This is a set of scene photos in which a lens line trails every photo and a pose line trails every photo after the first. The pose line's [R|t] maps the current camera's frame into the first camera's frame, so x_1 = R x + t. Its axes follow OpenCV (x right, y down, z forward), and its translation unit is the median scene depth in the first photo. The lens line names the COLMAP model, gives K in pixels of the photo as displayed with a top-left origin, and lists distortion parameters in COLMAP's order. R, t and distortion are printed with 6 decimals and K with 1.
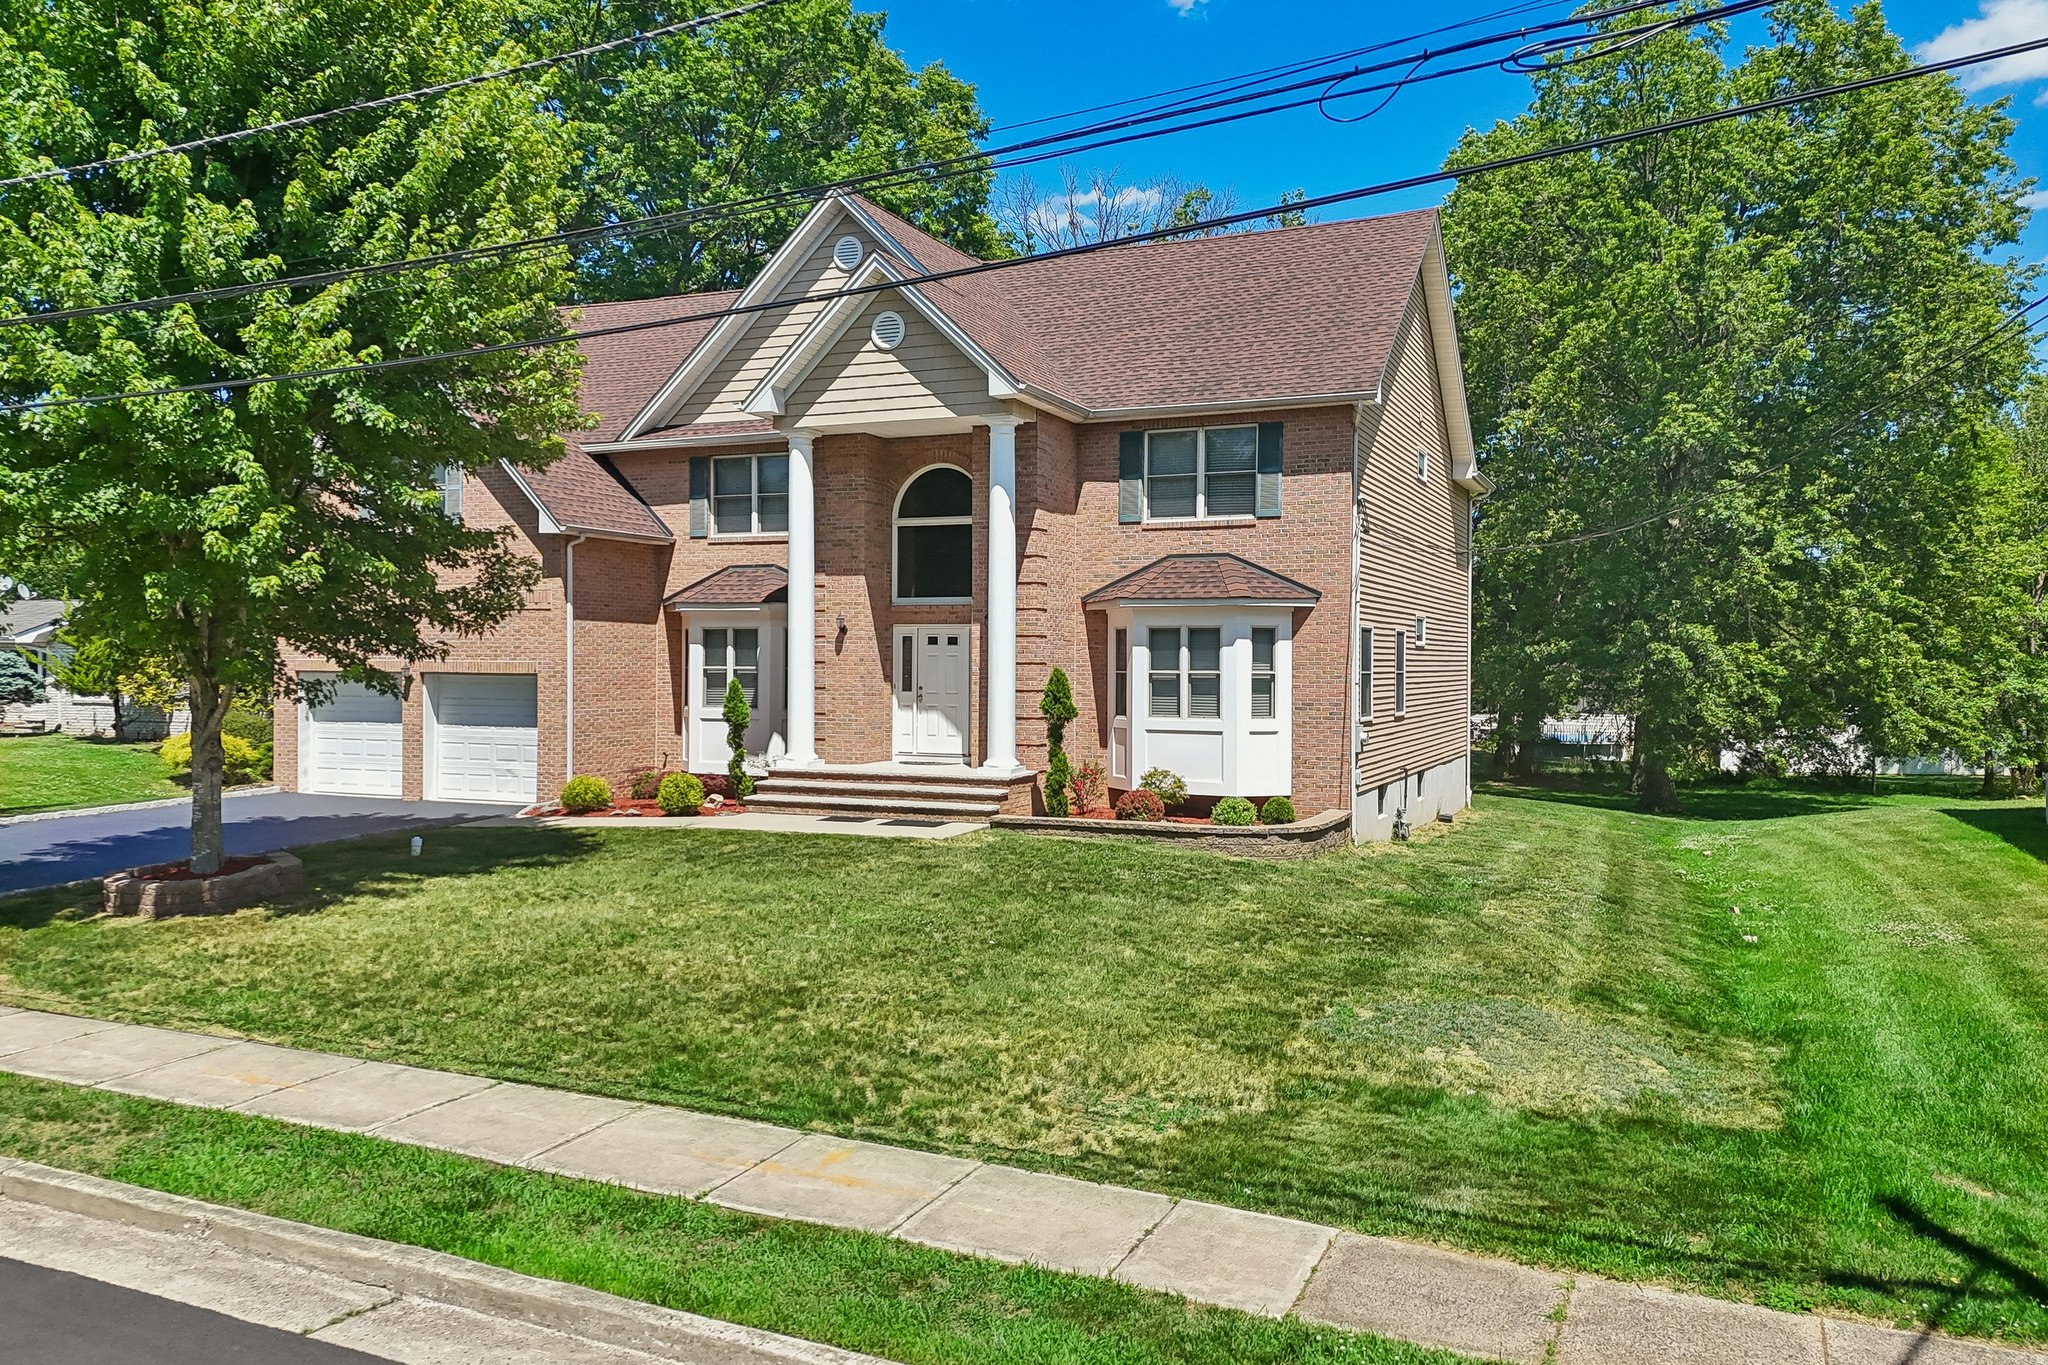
lens RADIAL K [[1494.8, 0, 1028.1], [0, 1494.8, 677.8], [0, 0, 1]] dist [0.075642, -0.063011]
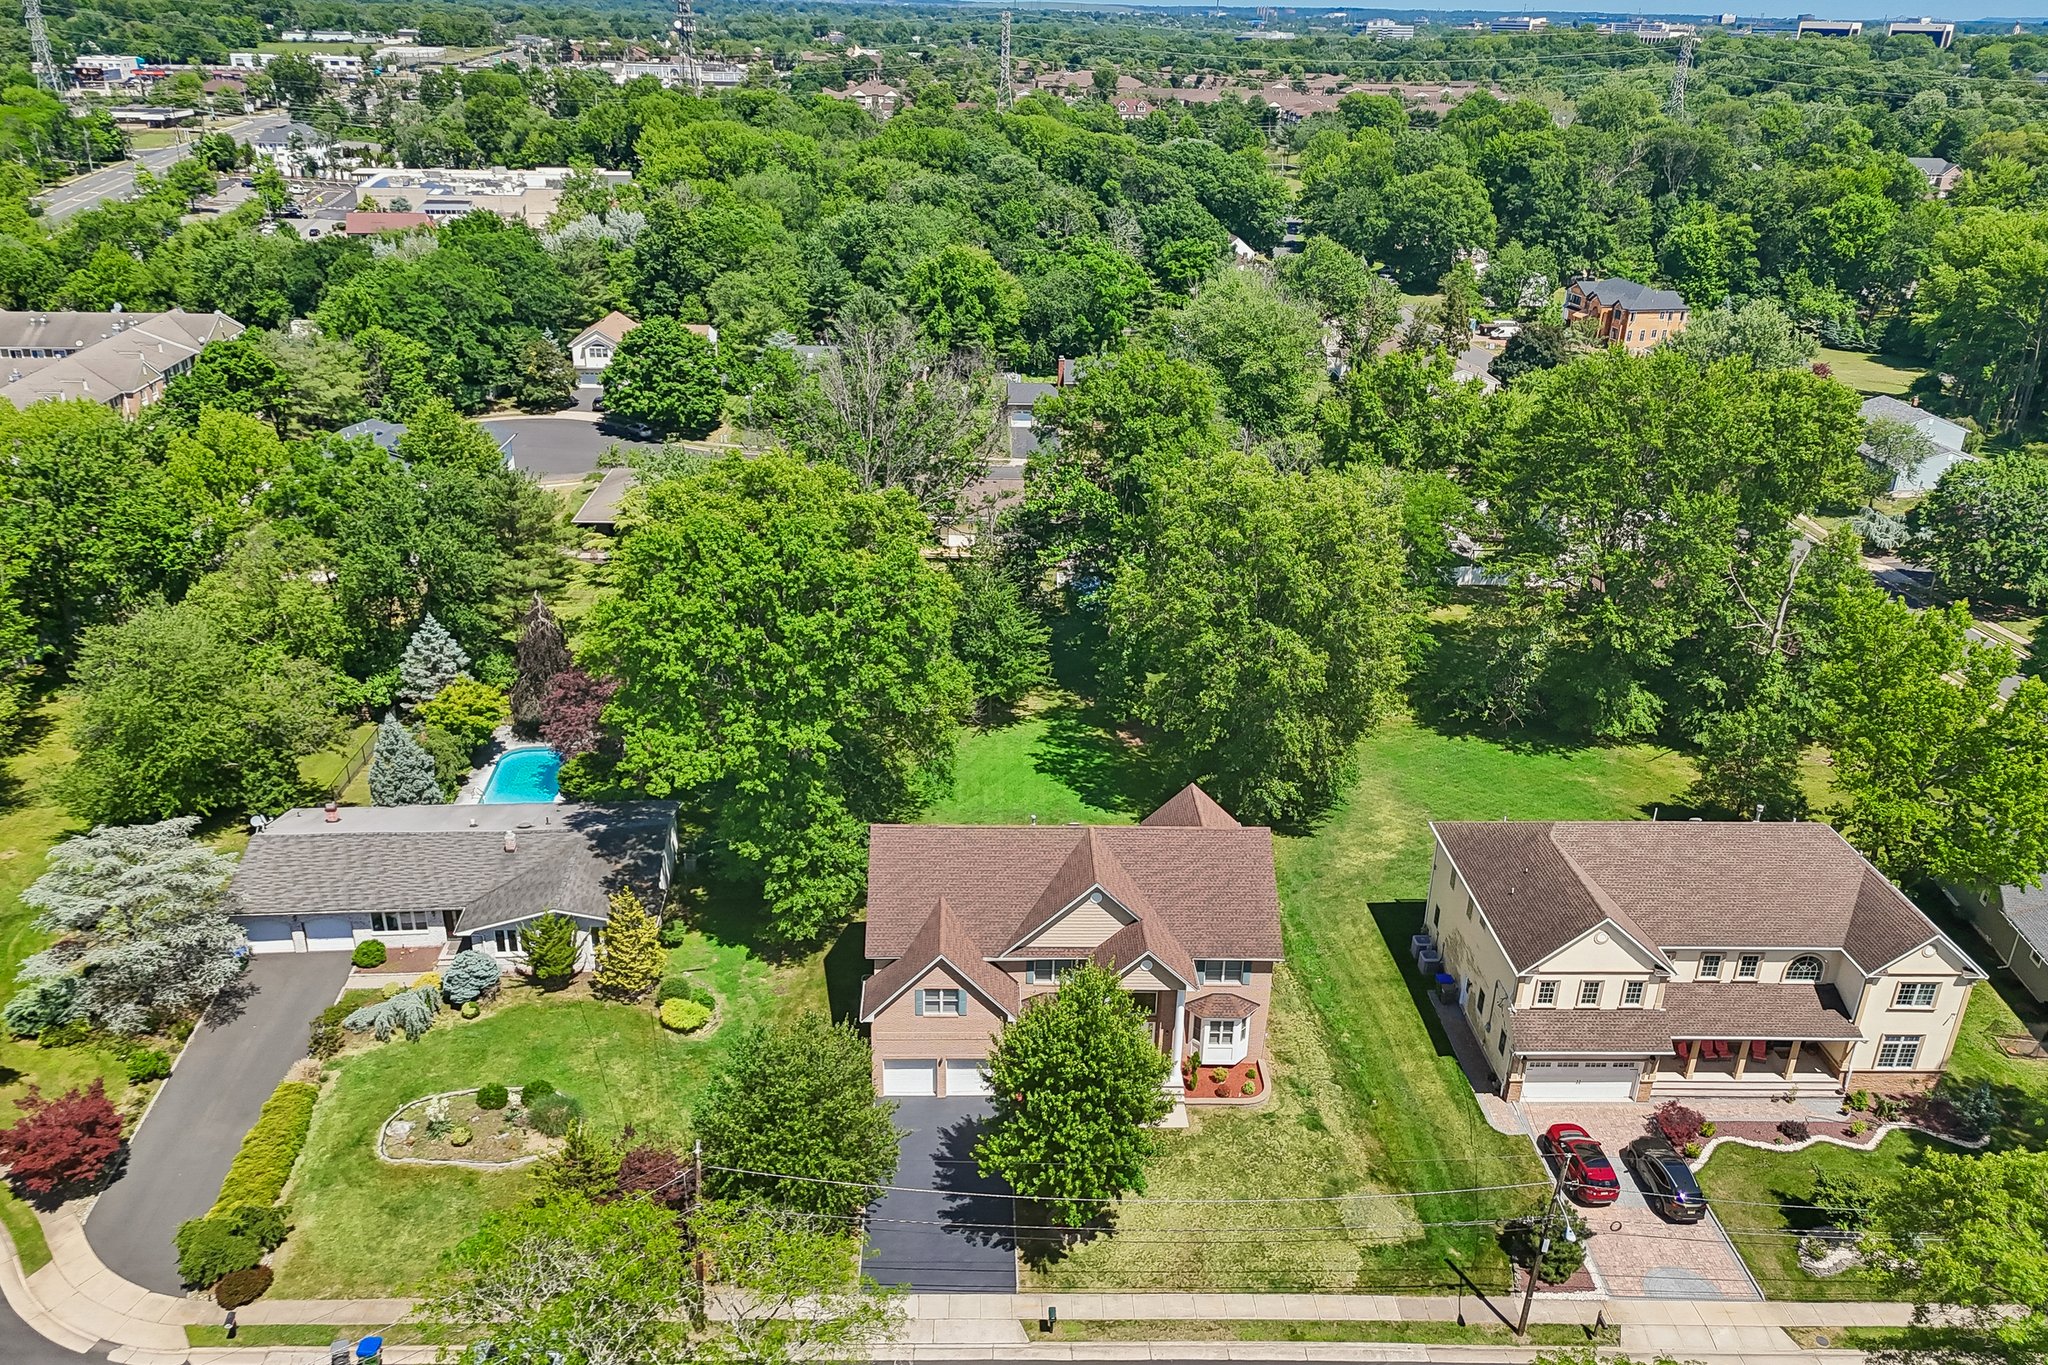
lens RADIAL K [[1494.8, 0, 1016.8], [0, 1494.8, 687.6], [0, 0, 1]] dist [0.075642, -0.063011]
pose [[0.902697, -0.167512, 0.396330, -1.454713], [-0.008176, 0.914261, 0.405042, -1.993701], [-0.430199, -0.368871, 0.823931, -1.203077]]
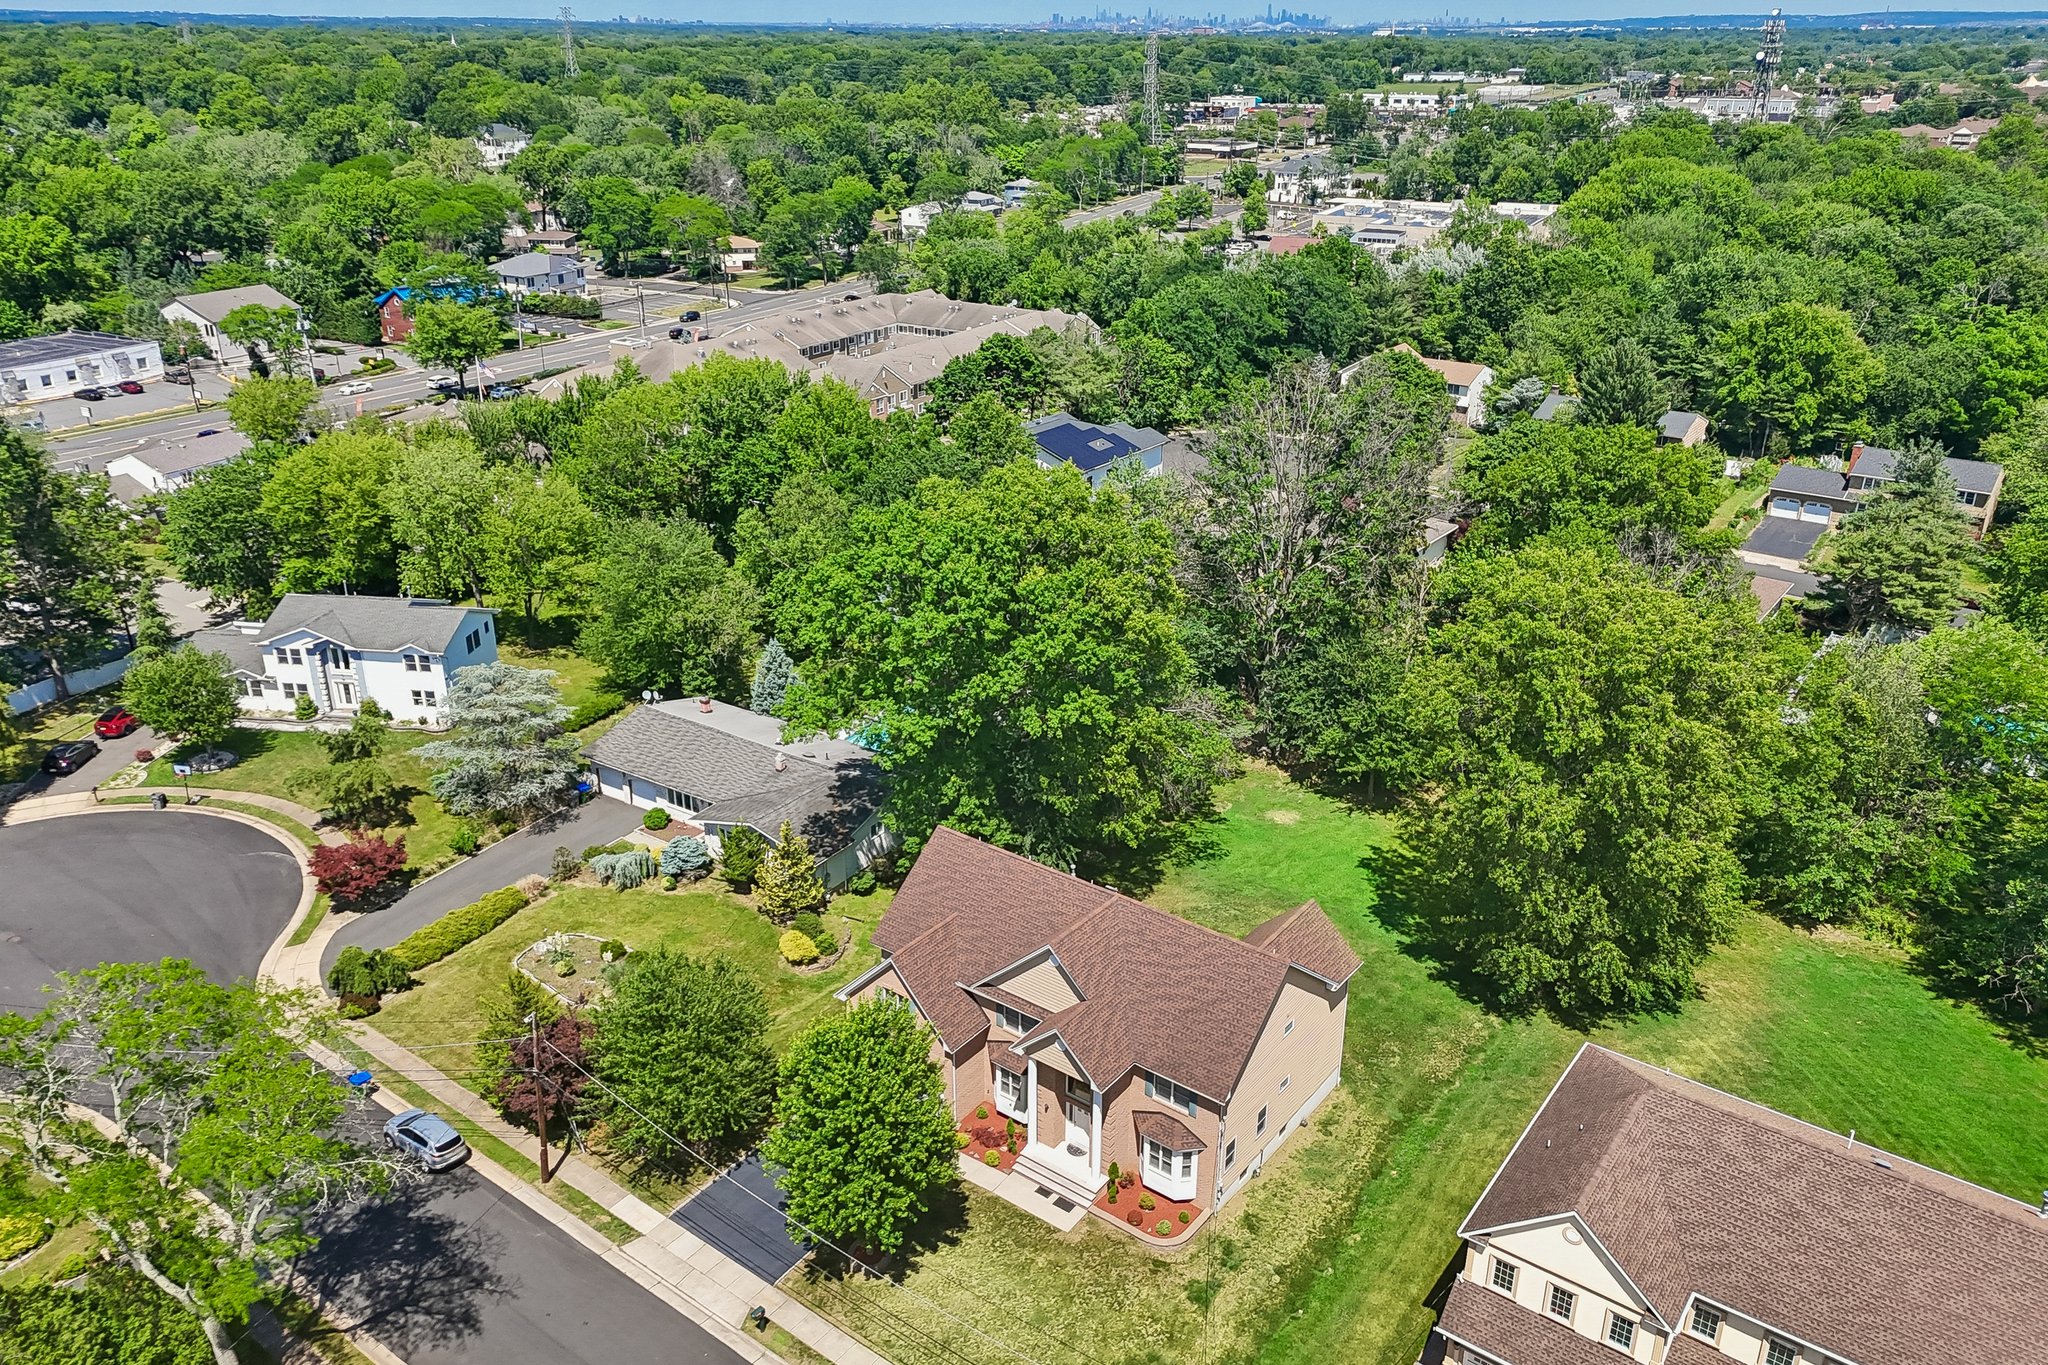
lens RADIAL K [[1494.8, 0, 1027.2], [0, 1494.8, 694.7], [0, 0, 1]] dist [0.075642, -0.063011]
pose [[0.975640, 0.085137, -0.202183, 0.366455], [0.000867, 0.920118, 0.391639, -1.975121], [0.219375, -0.382274, 0.897631, -1.333833]]
